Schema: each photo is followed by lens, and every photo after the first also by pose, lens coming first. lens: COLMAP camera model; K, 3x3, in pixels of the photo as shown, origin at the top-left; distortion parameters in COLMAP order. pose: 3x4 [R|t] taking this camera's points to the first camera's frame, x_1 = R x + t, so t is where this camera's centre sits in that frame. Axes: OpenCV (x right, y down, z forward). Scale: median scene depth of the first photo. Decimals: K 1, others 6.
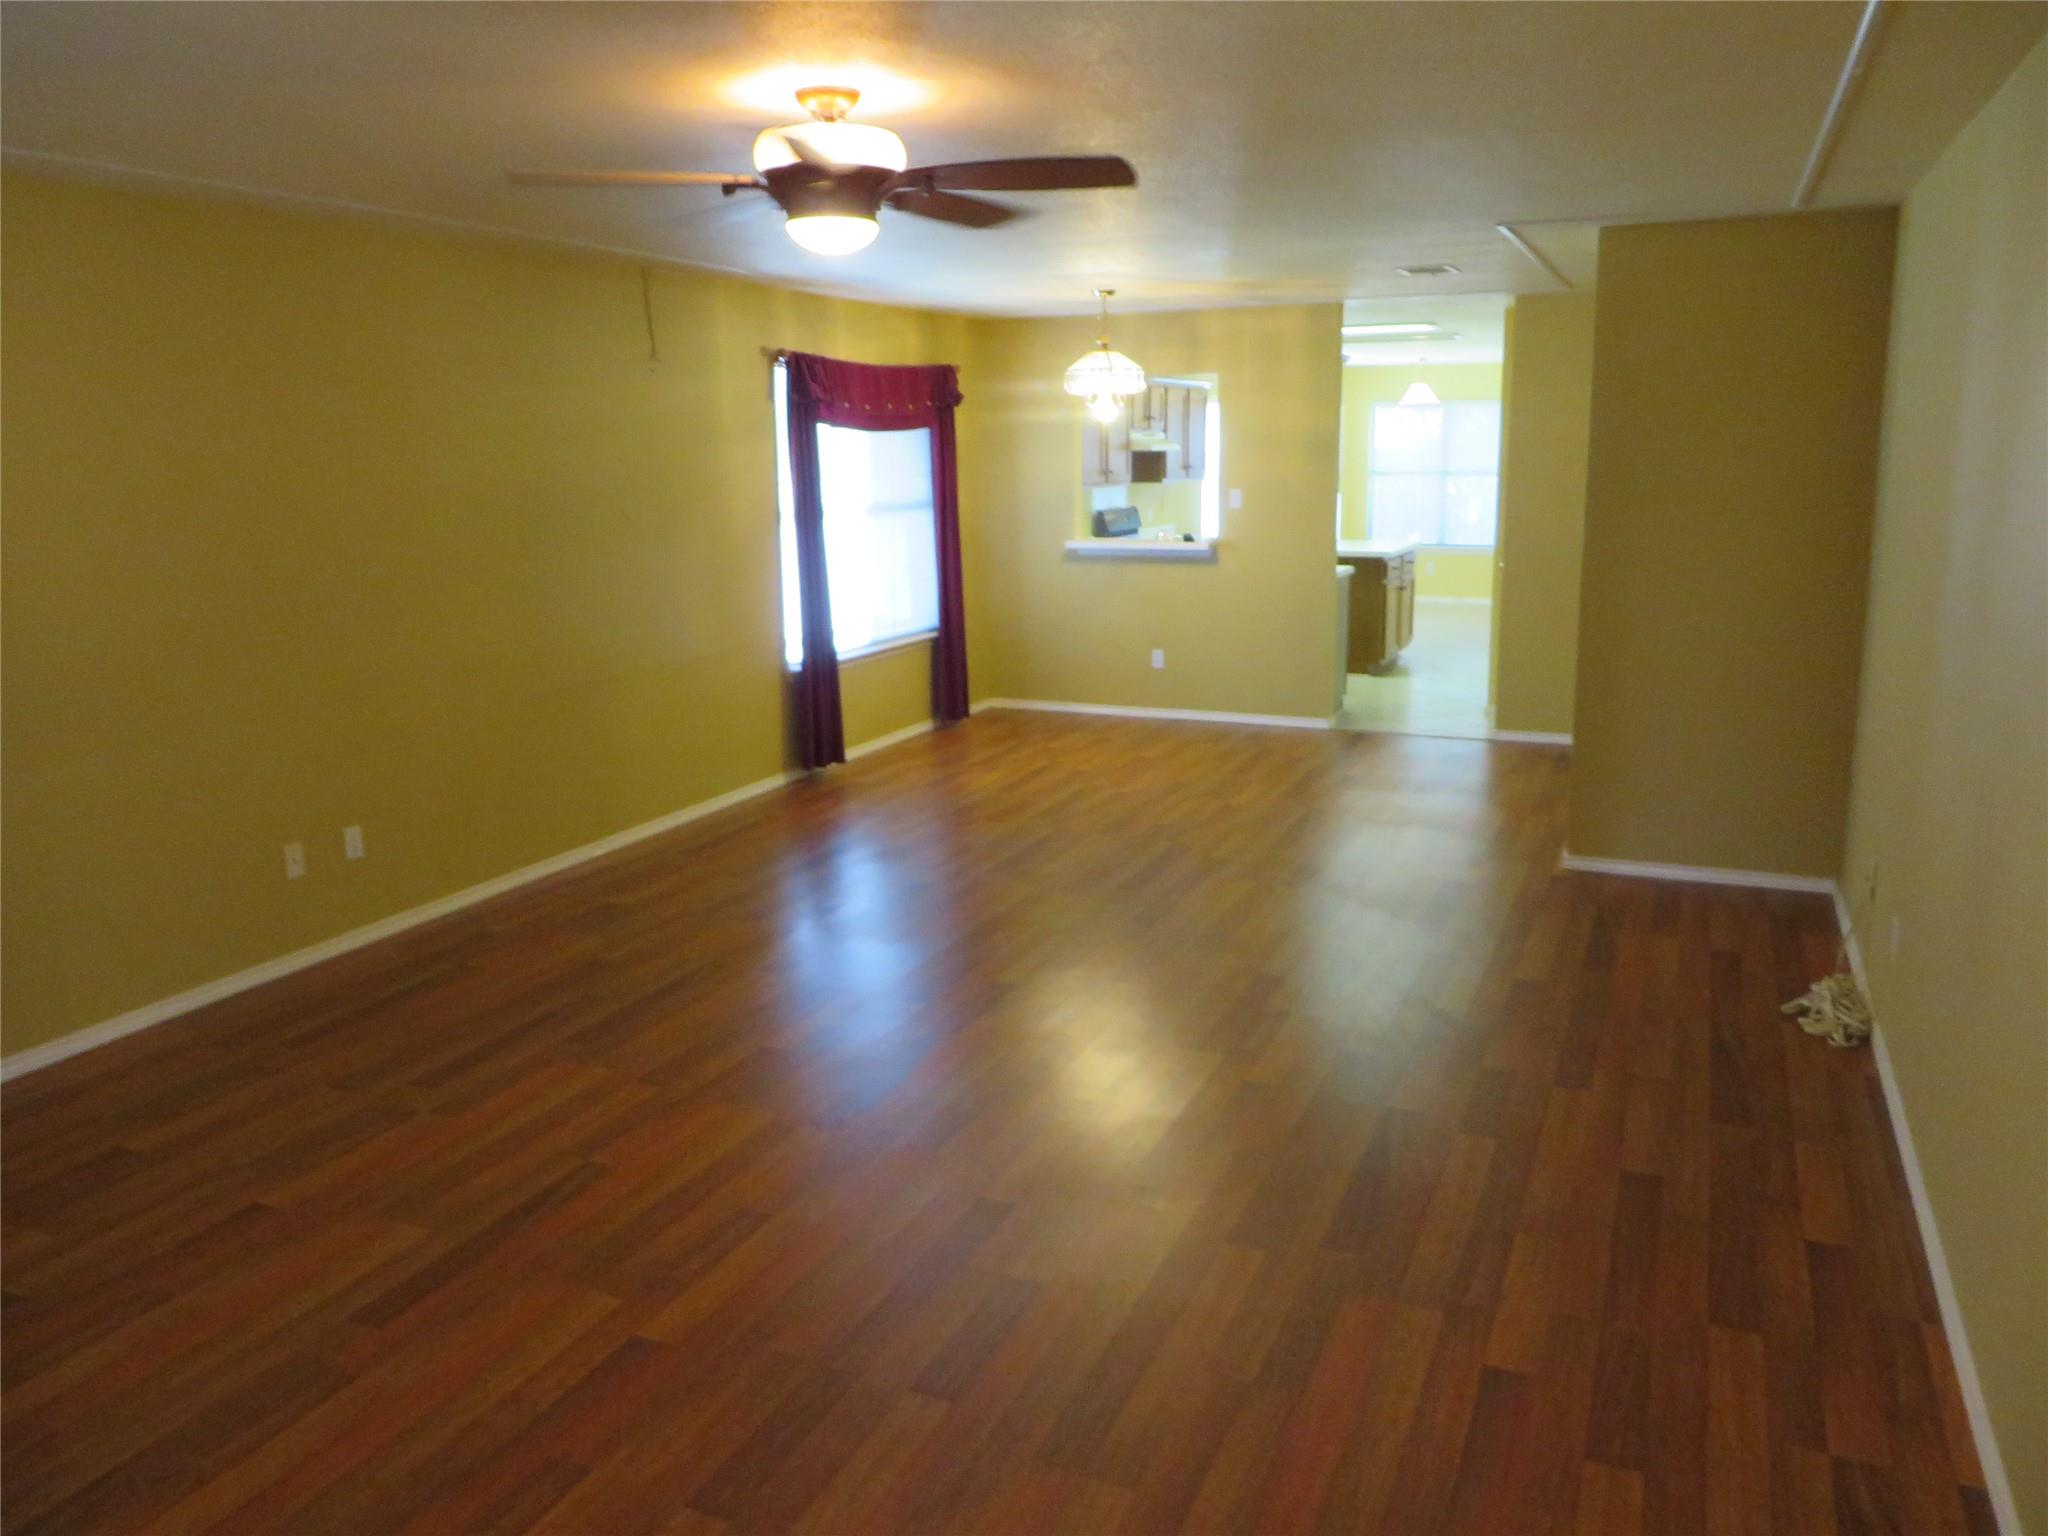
lens RADIAL K [[1525.1, 0, 1024.0], [0, 1525.1, 768.0], [0, 0, 1]] dist [-0.019022, 0.006686]
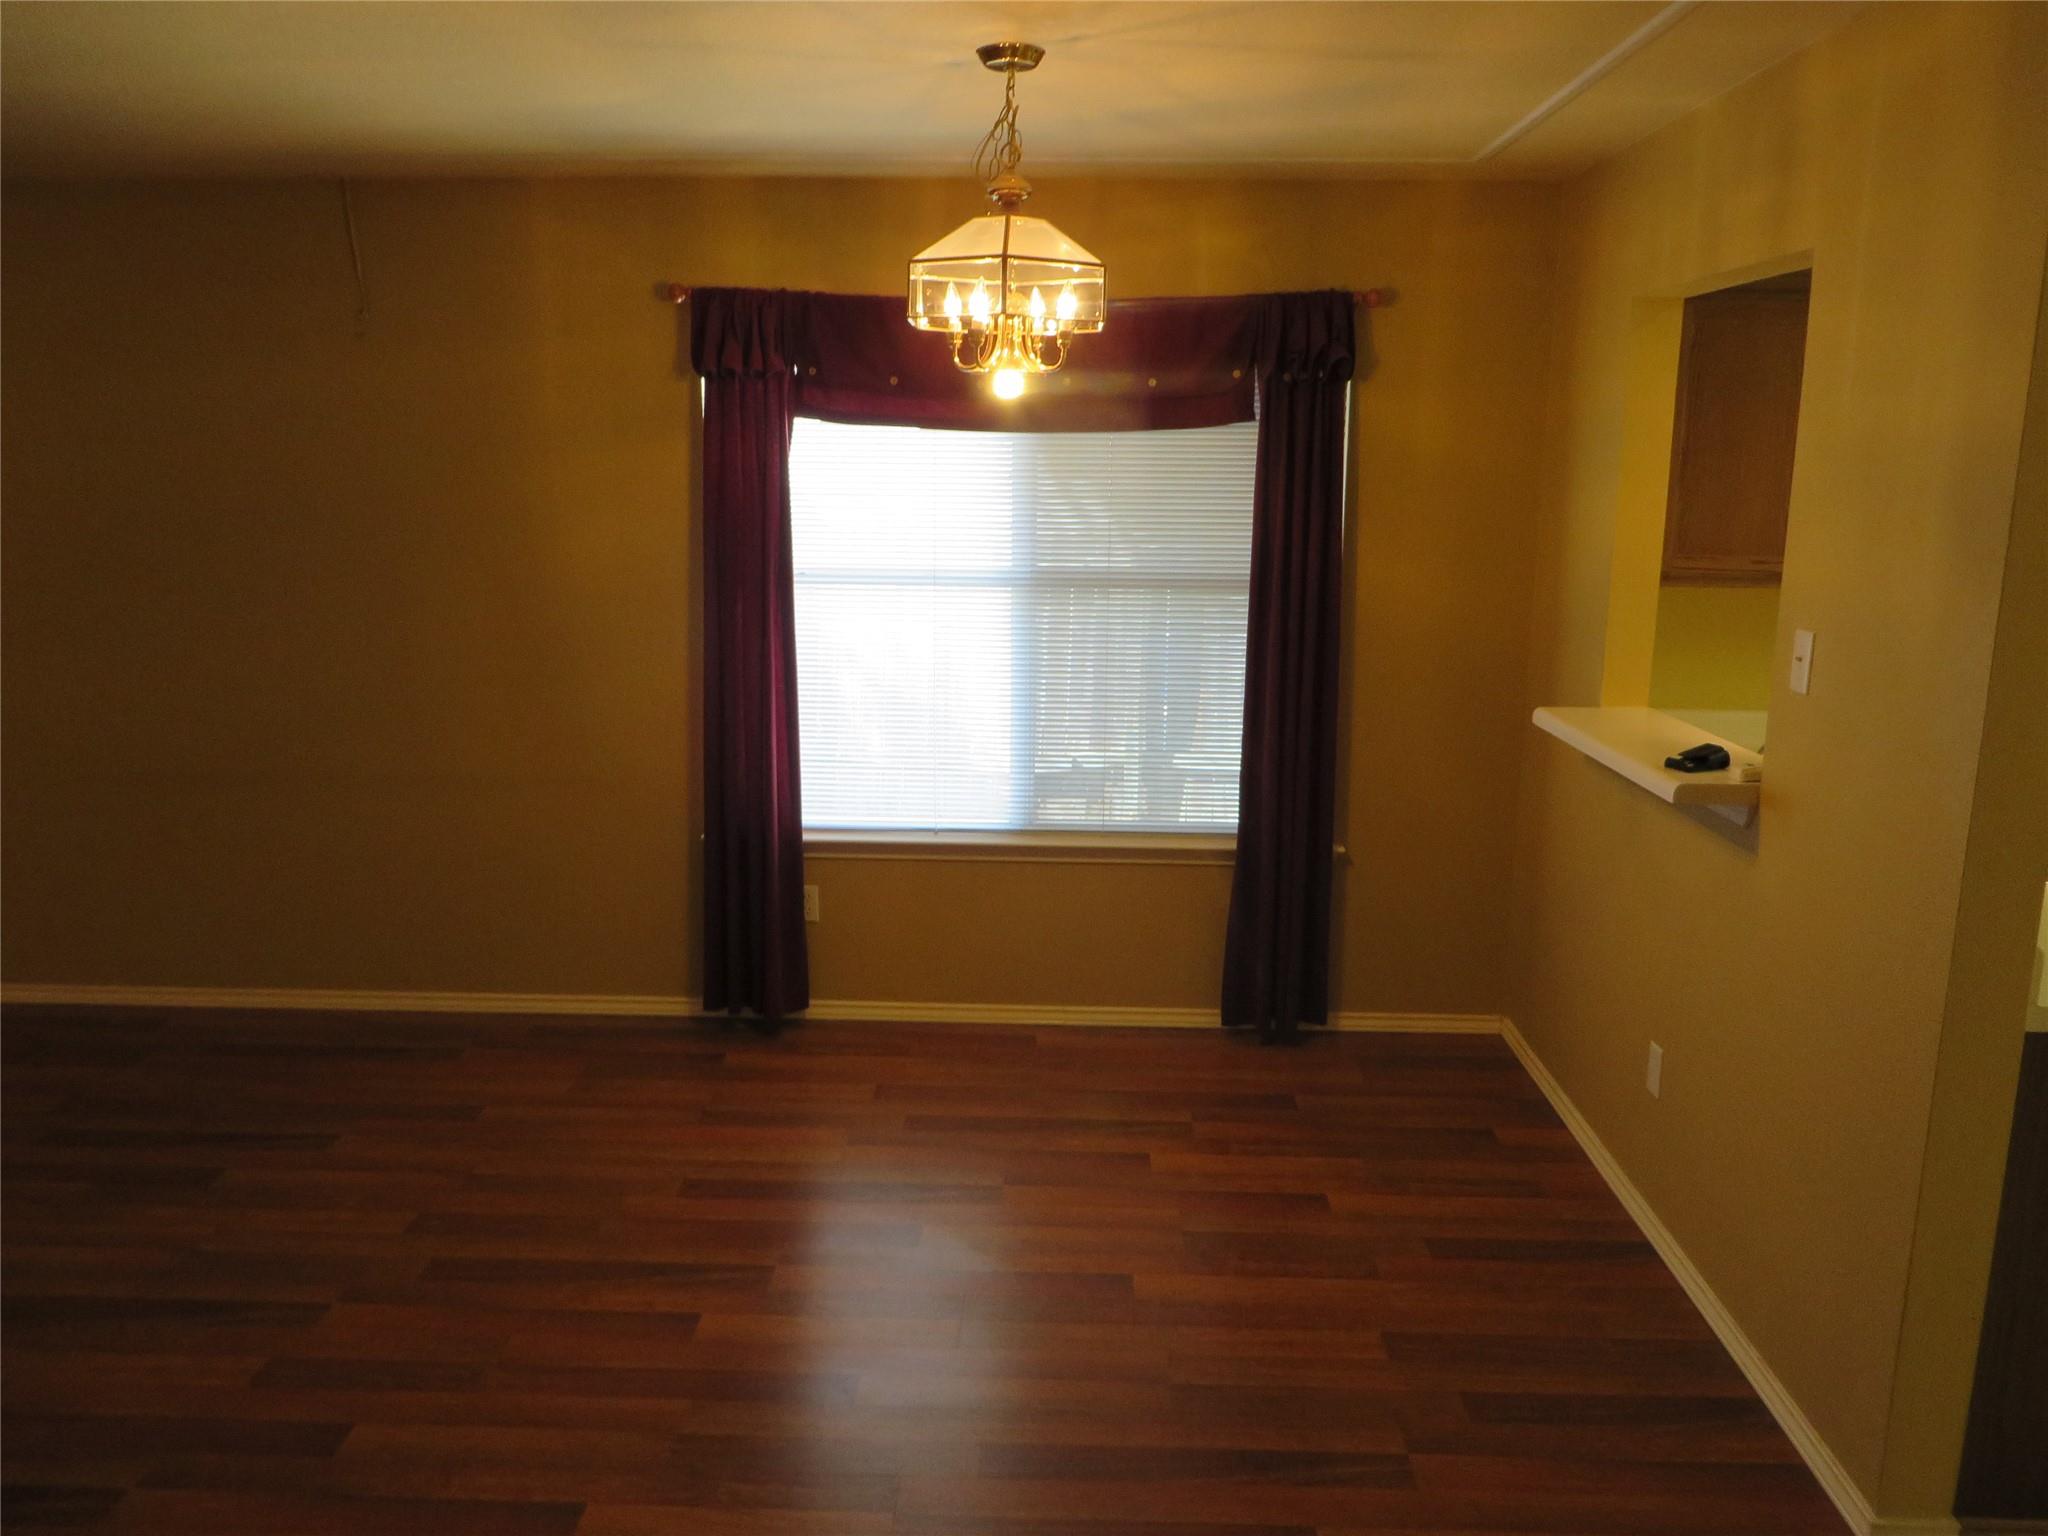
lens RADIAL K [[1525.1, 0, 1024.0], [0, 1525.1, 768.0], [0, 0, 1]] dist [-0.019022, 0.006686]
pose [[0.356936, 0.204699, -0.911424, 0.413216], [-0.204205, 0.969195, 0.137702, -0.191098], [0.911535, 0.136967, 0.387742, 0.856206]]
